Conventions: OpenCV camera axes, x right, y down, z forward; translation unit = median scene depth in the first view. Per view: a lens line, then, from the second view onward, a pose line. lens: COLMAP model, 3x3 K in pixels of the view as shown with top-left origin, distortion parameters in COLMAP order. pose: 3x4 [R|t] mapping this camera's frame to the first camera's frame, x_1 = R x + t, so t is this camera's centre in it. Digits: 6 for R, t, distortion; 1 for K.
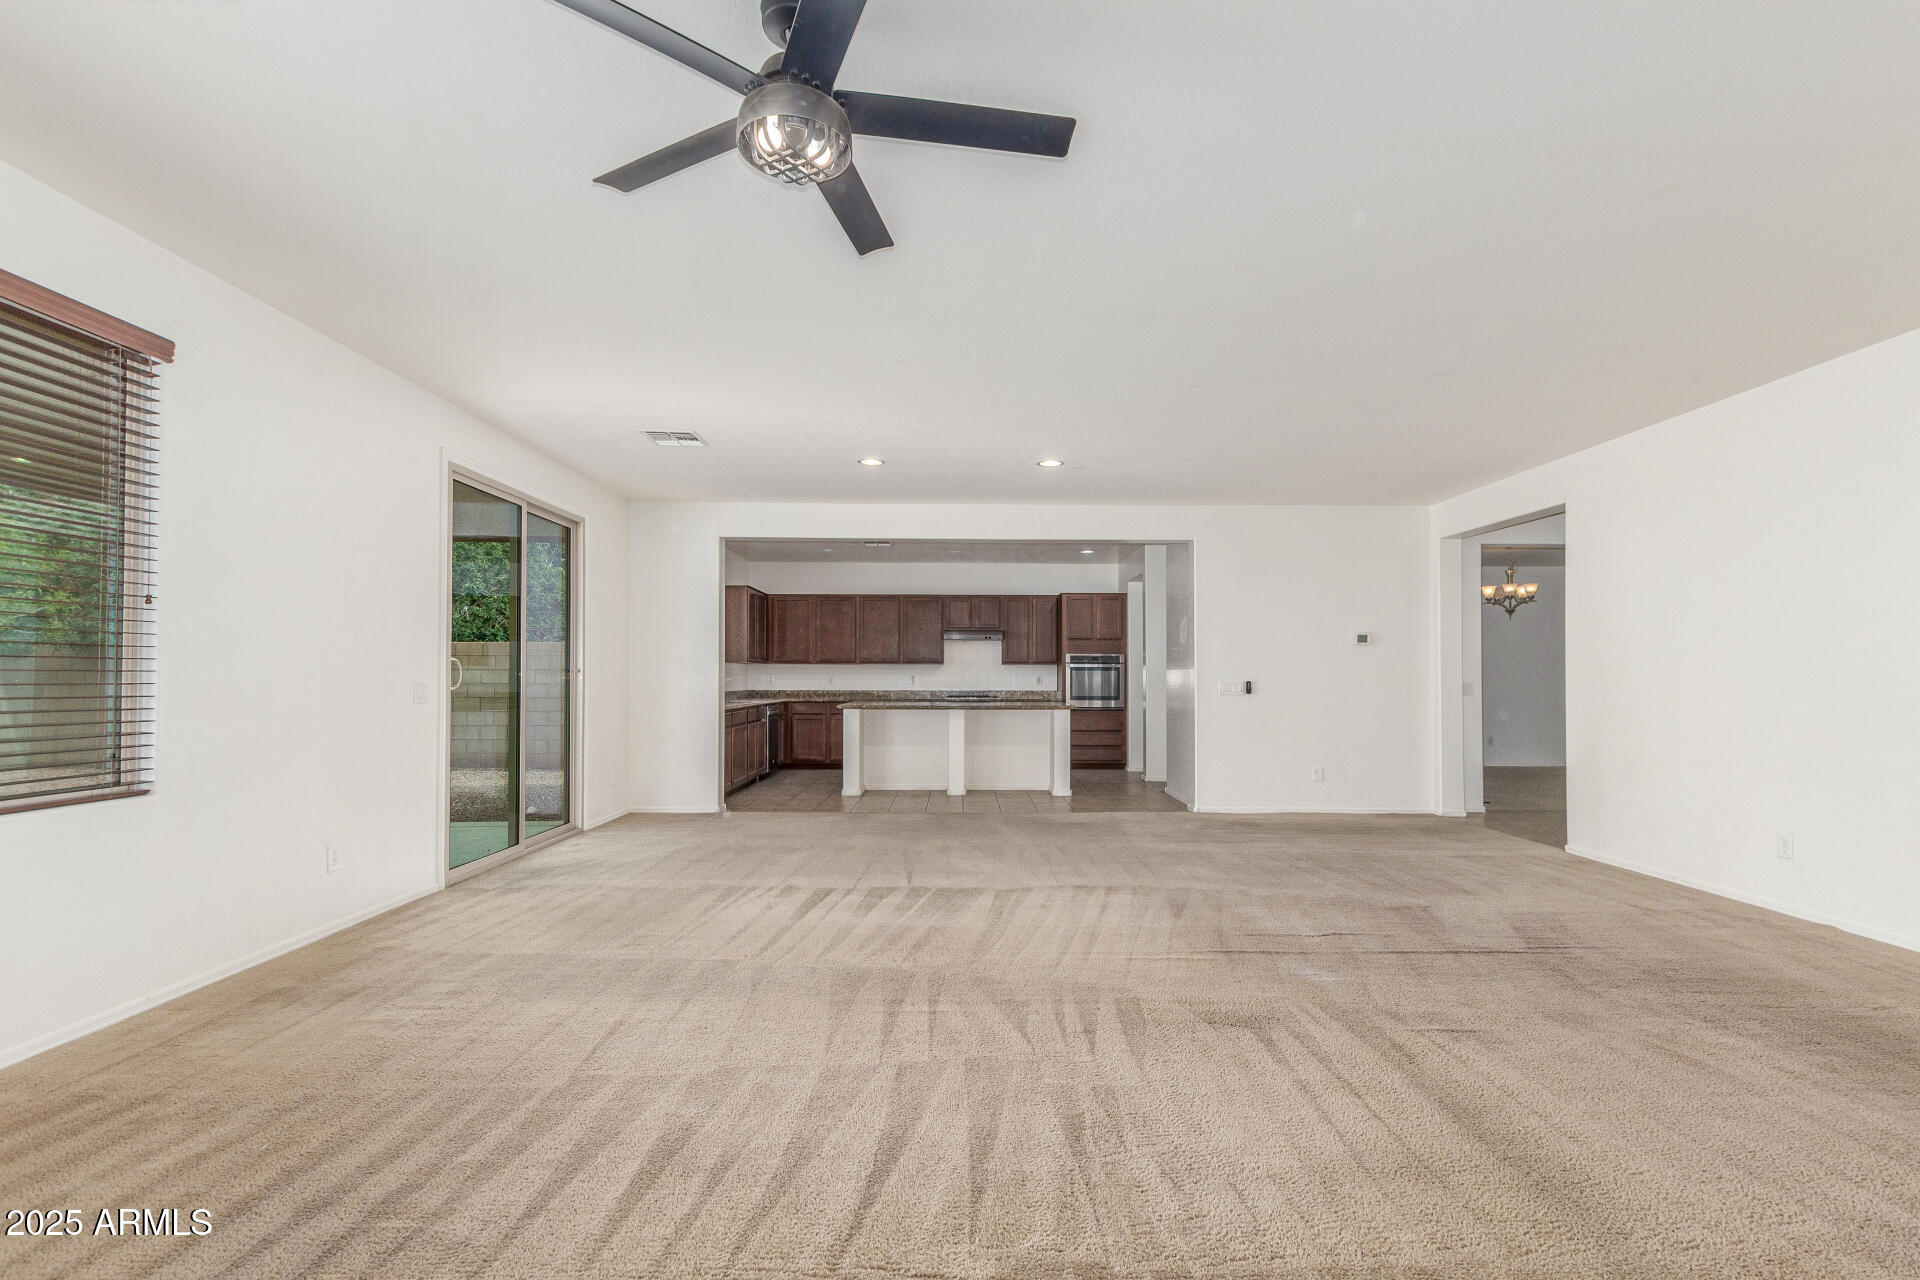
lens RADIAL K [[883.7, 0, 961.2], [0, 883.7, 675.6], [0, 0, 1]] dist [0.001138, -0.002010]
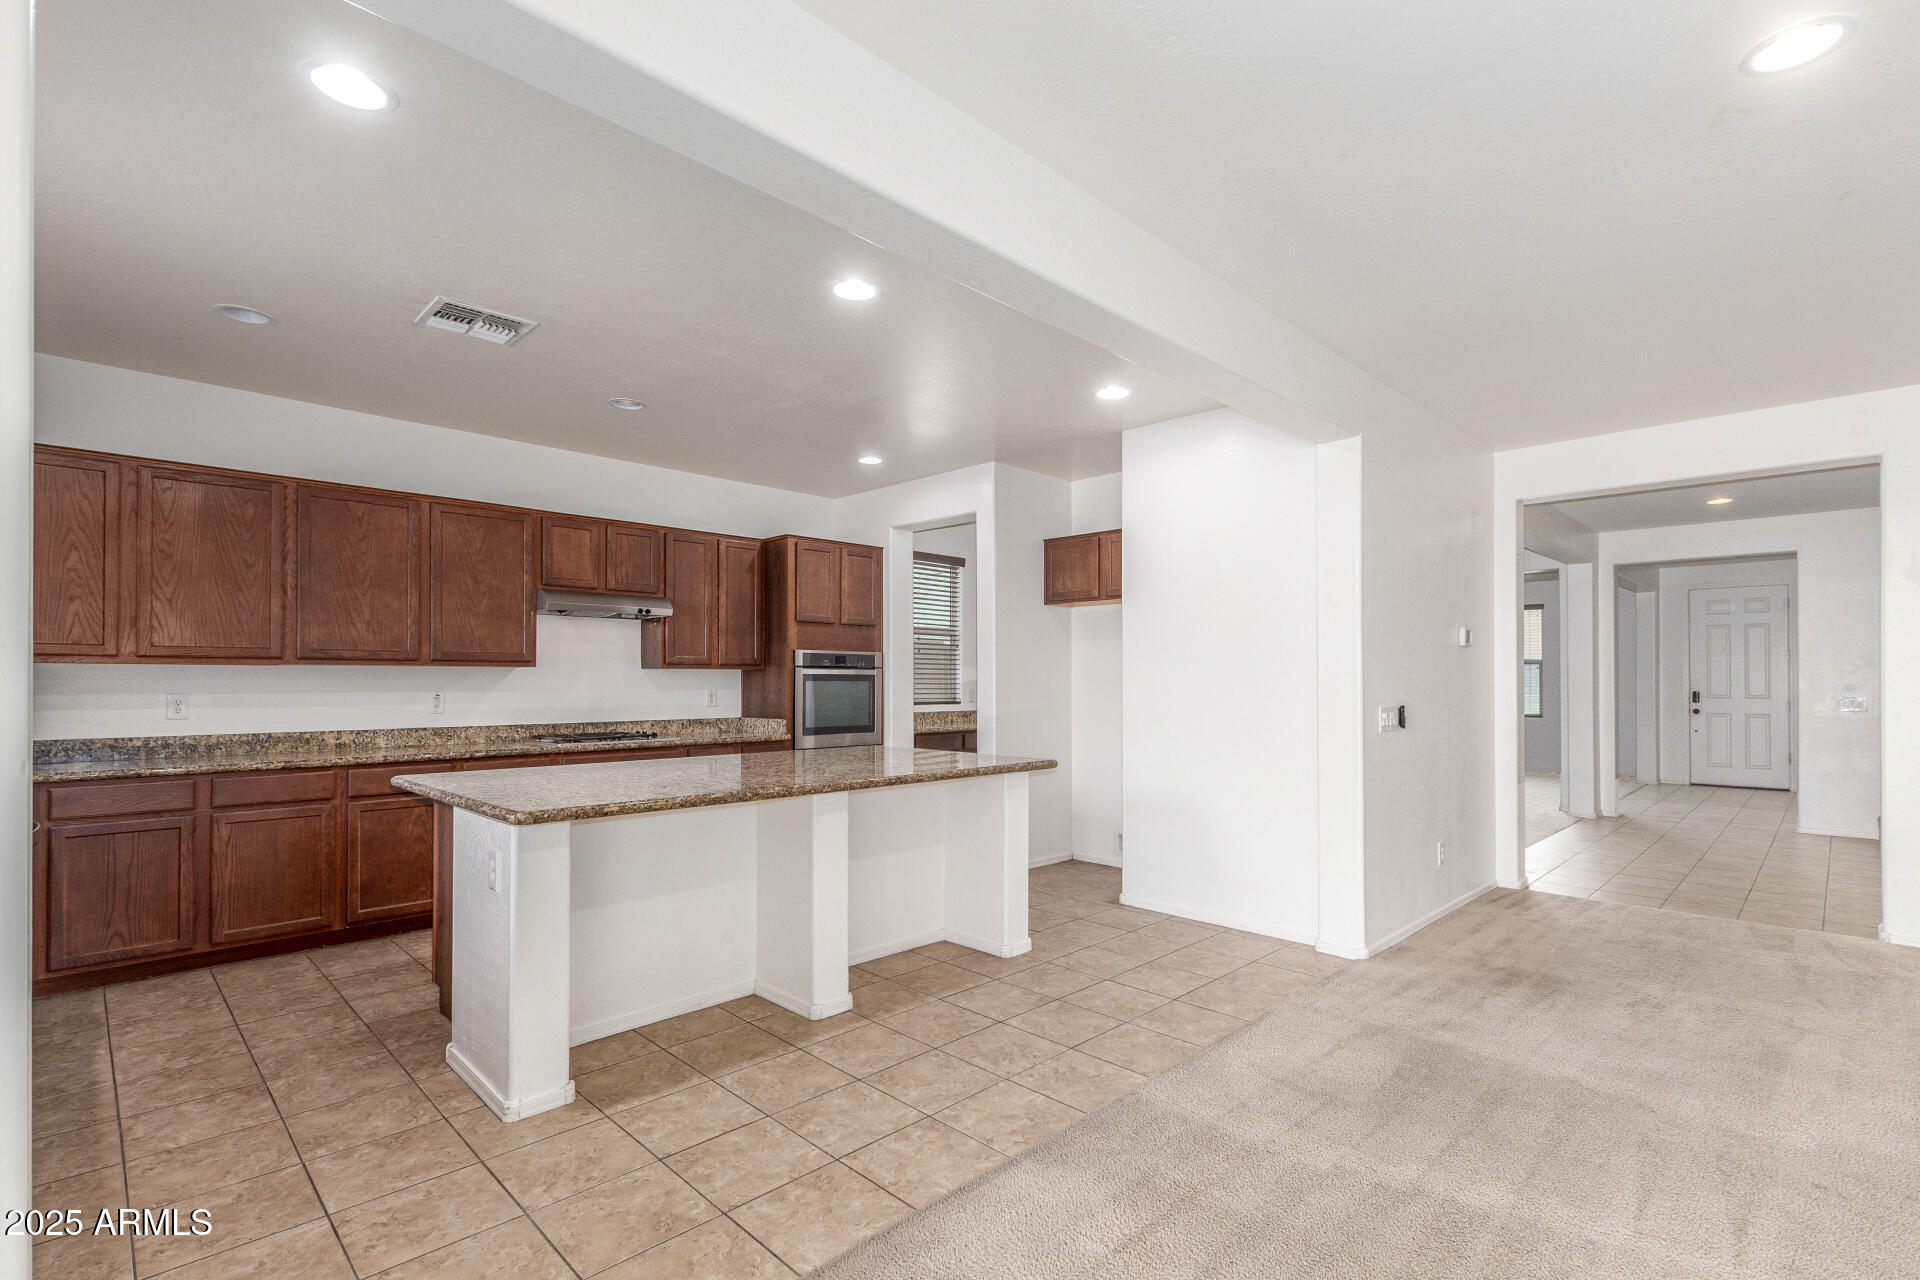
lens RADIAL K [[883.7, 0, 961.2], [0, 883.7, 675.6], [0, 0, 1]] dist [0.001138, -0.002010]
pose [[0.710038, 0.002500, 0.704159, -0.180725], [-0.001270, 0.999997, -0.002270, -0.007541], [-0.704162, 0.000717, 0.710039, 0.536044]]
